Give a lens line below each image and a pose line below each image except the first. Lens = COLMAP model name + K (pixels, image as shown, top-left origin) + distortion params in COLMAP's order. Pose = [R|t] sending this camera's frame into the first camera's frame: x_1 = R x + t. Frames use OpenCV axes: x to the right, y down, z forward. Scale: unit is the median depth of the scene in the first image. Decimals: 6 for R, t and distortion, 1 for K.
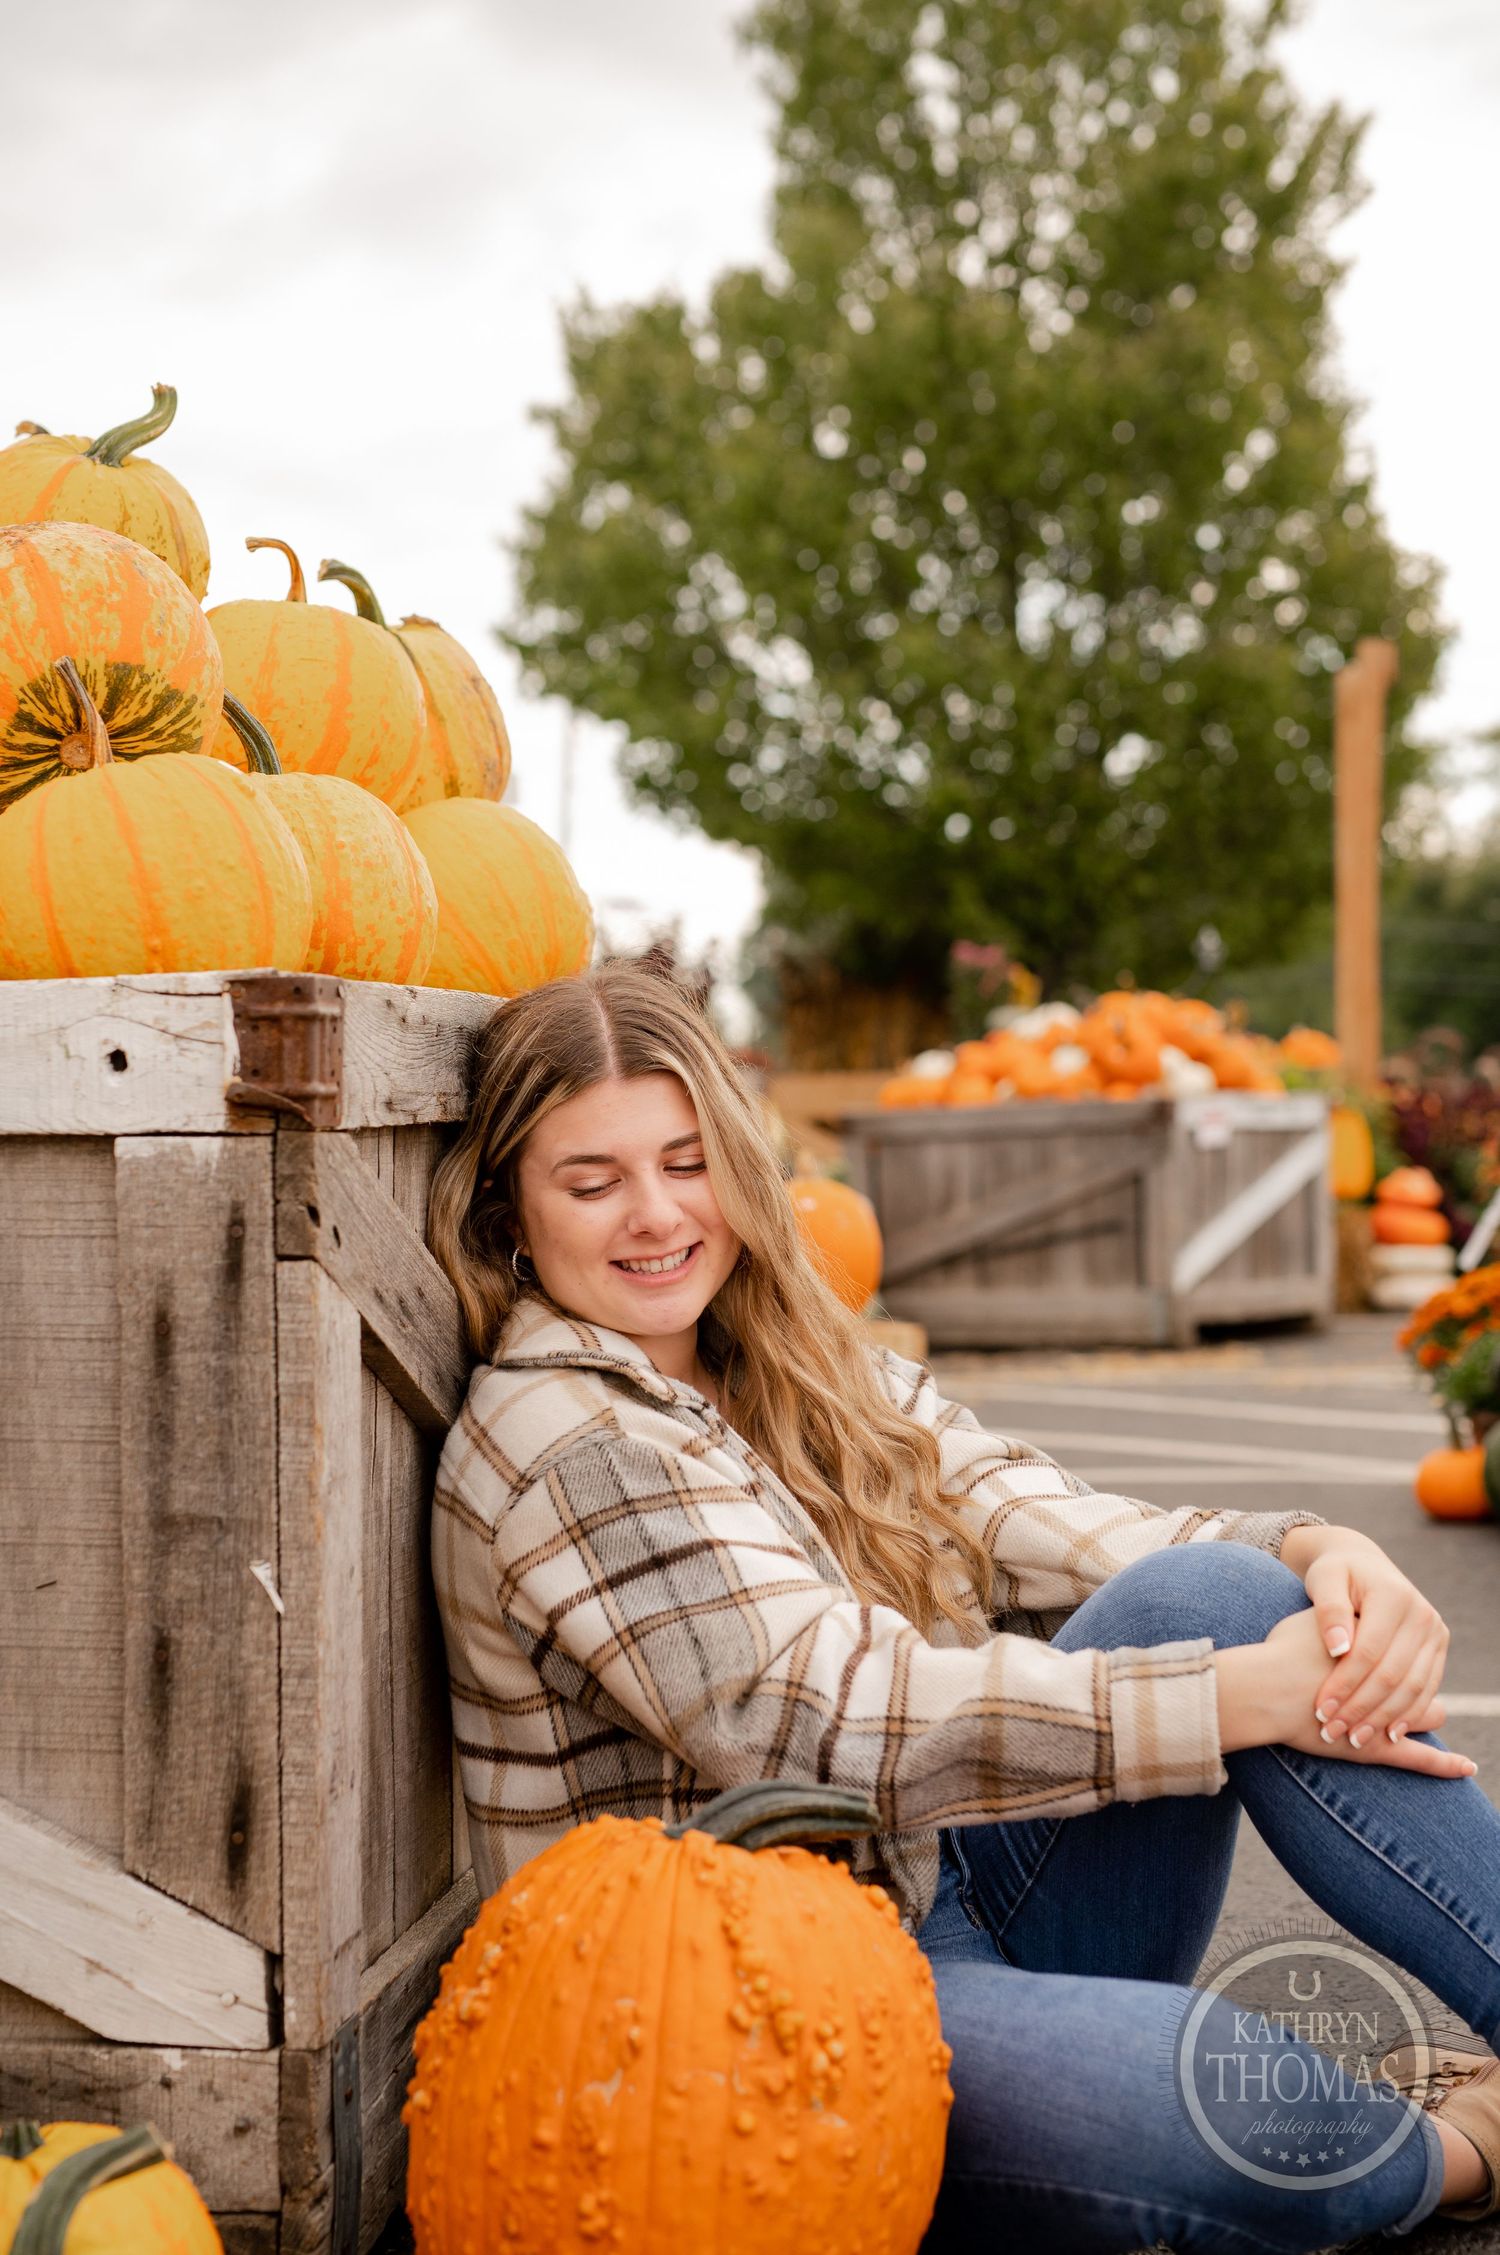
lens RADIAL K [[3351.0, 0, 750.0], [0, 3351.0, 1127.5], [0, 0, 1]] dist [-0.021983, 0.027077]
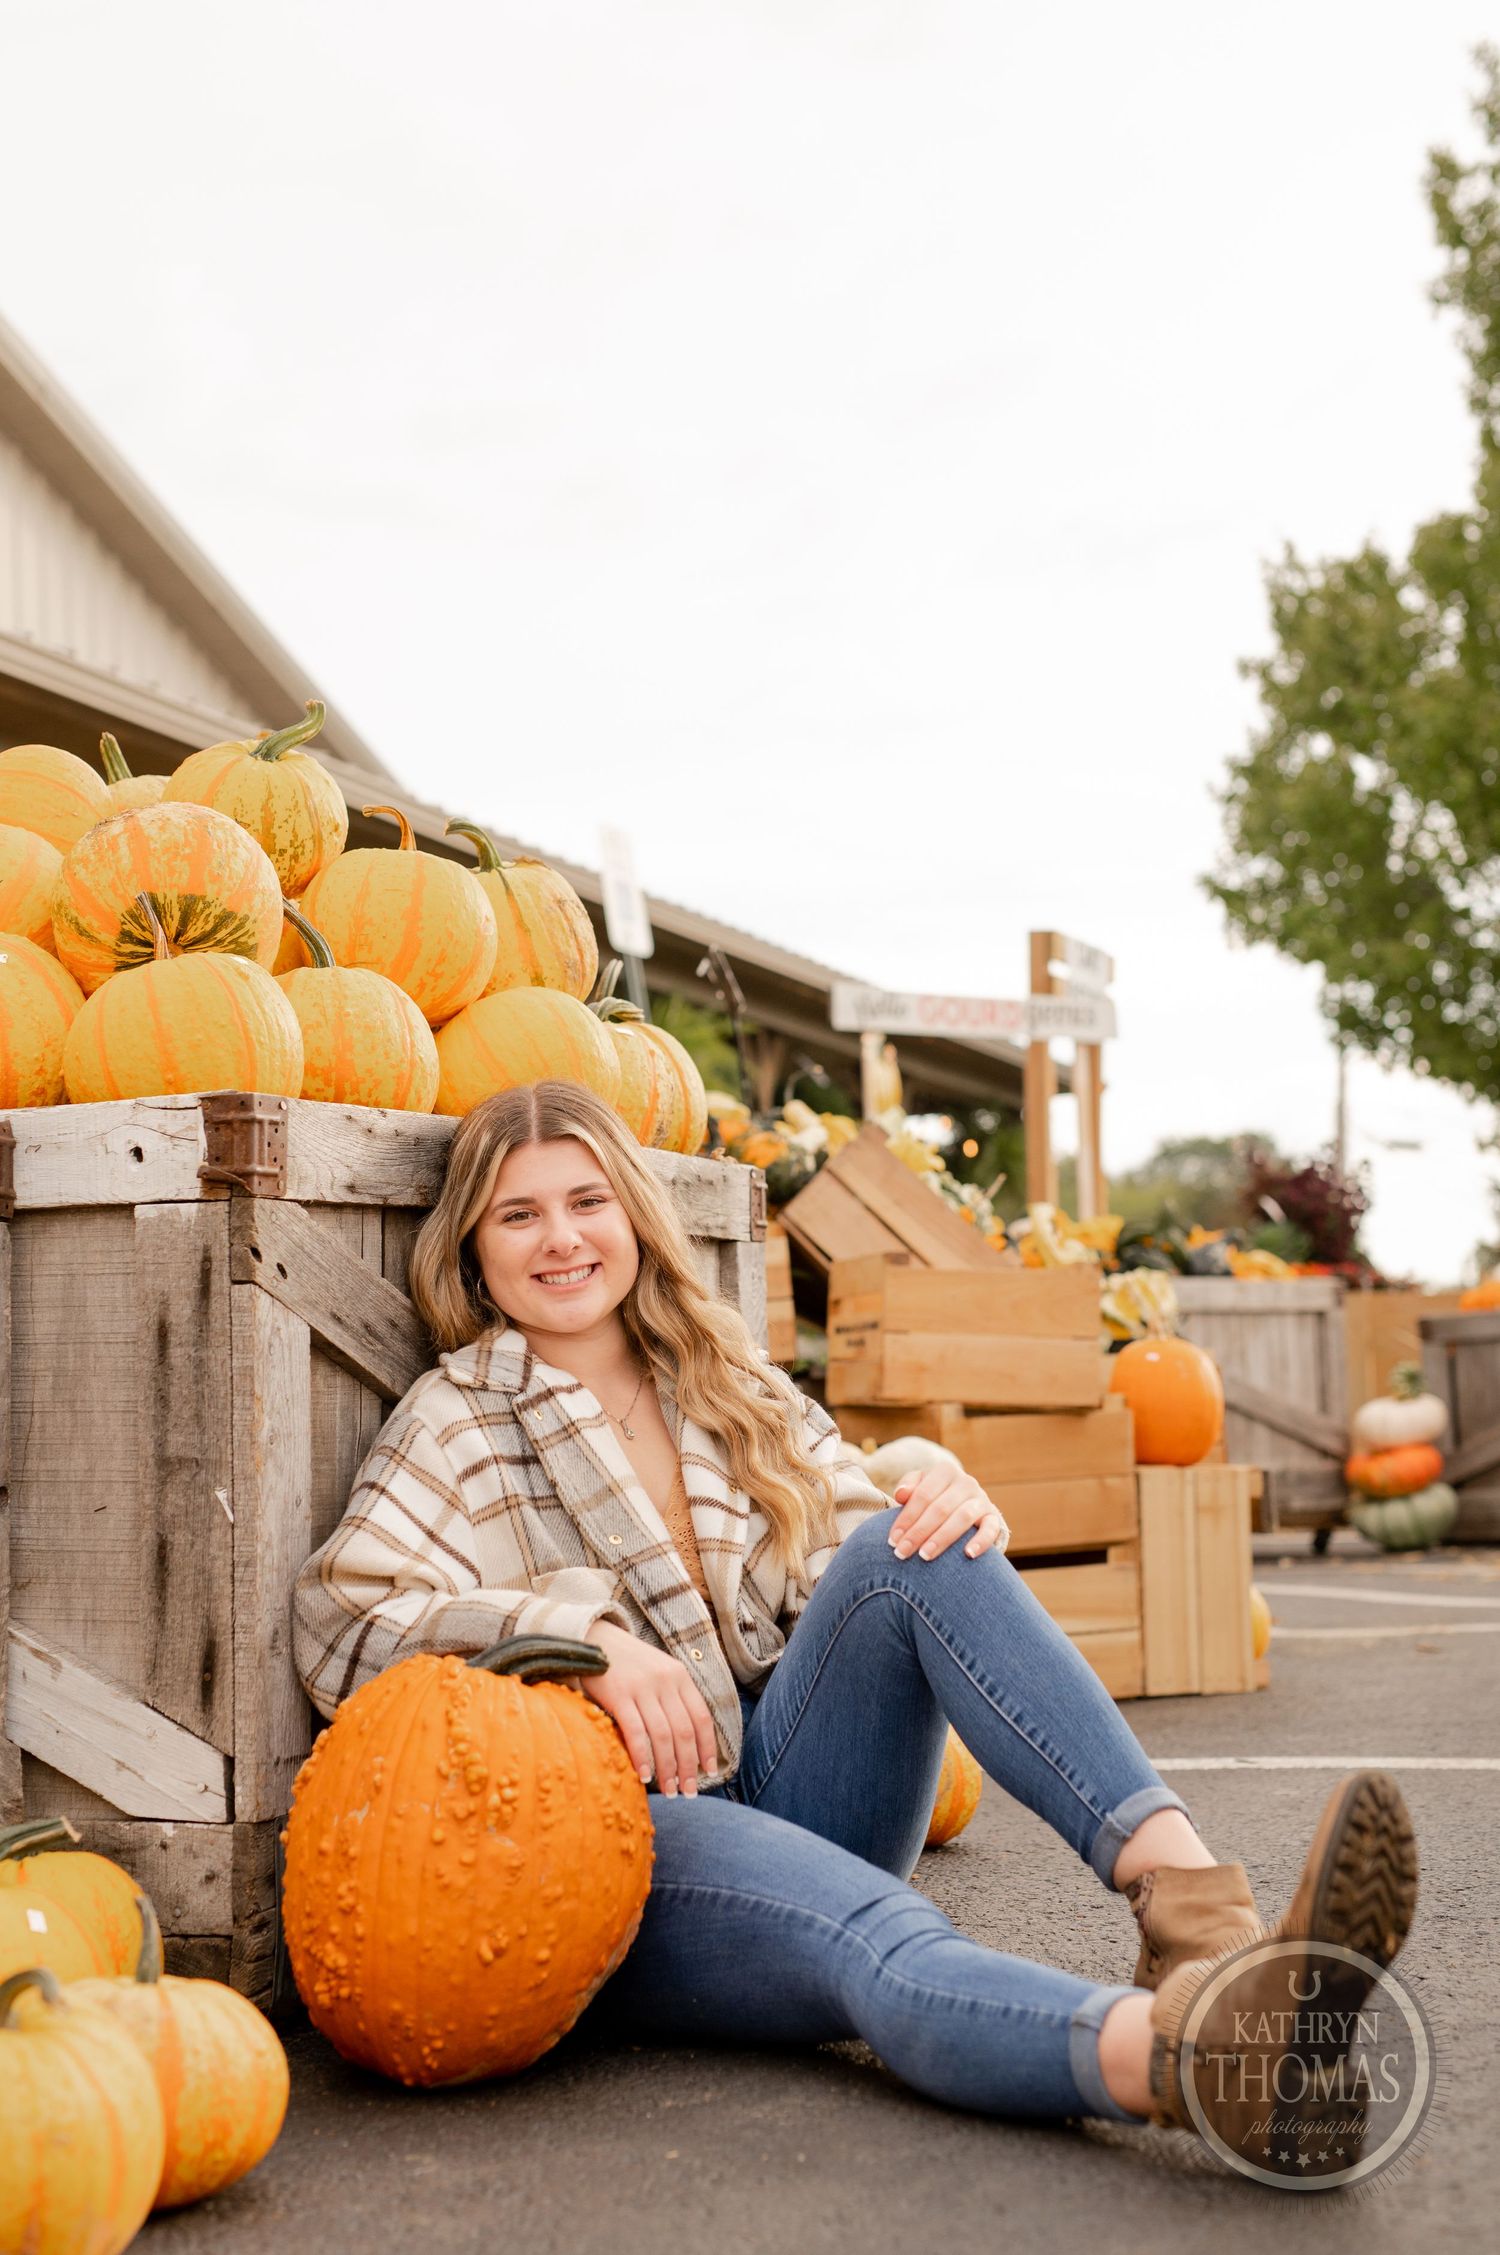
lens RADIAL K [[3315.9, 0, 658.0], [0, 3315.9, 1117.6], [0, 0, 1]] dist [0.059197, -0.497362]
pose [[0.962094, -0.029028, -0.271167, 0.440584], [0.007274, 0.996697, -0.080889, 0.085854], [0.272619, 0.075851, 0.959127, -0.368121]]
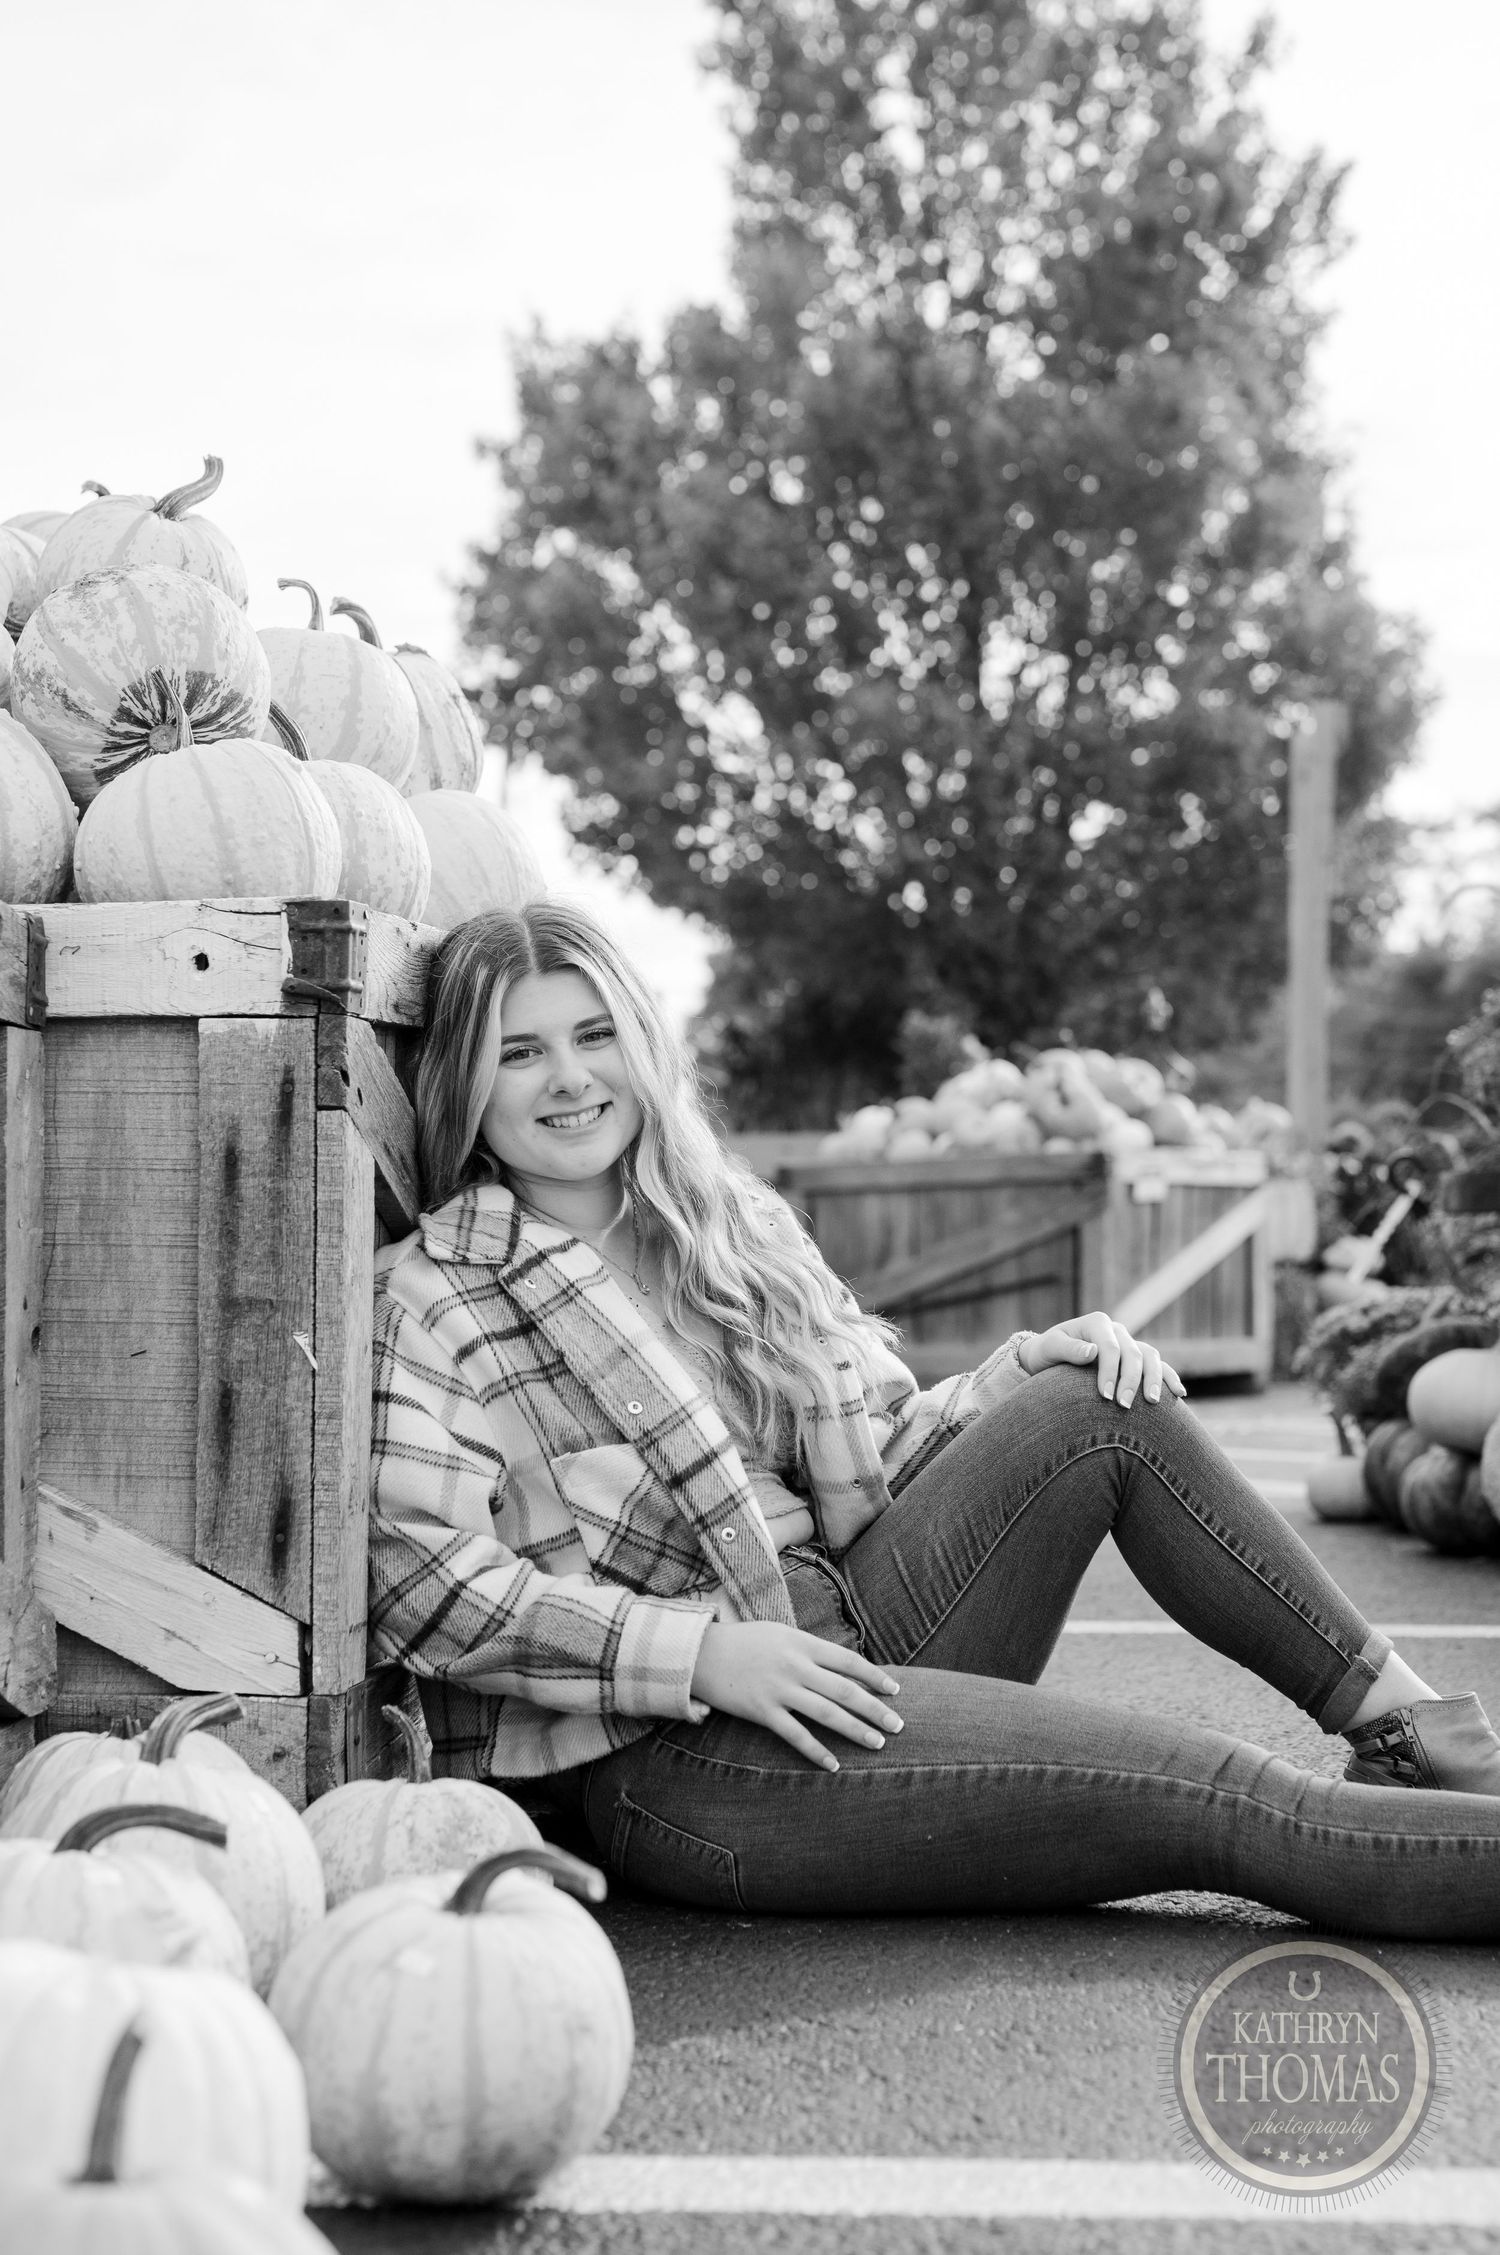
lens RADIAL K [[3655.4, 0, 750.0], [0, 3655.4, 1127.5], [0, 0, 1]] dist [-0.032701, -0.081223]
pose [[0.999776, 0.015069, 0.014896, 0.011815], [-0.014652, 0.999509, -0.027701, 0.084454], [-0.015306, 0.027477, 0.999505, -0.475885]]
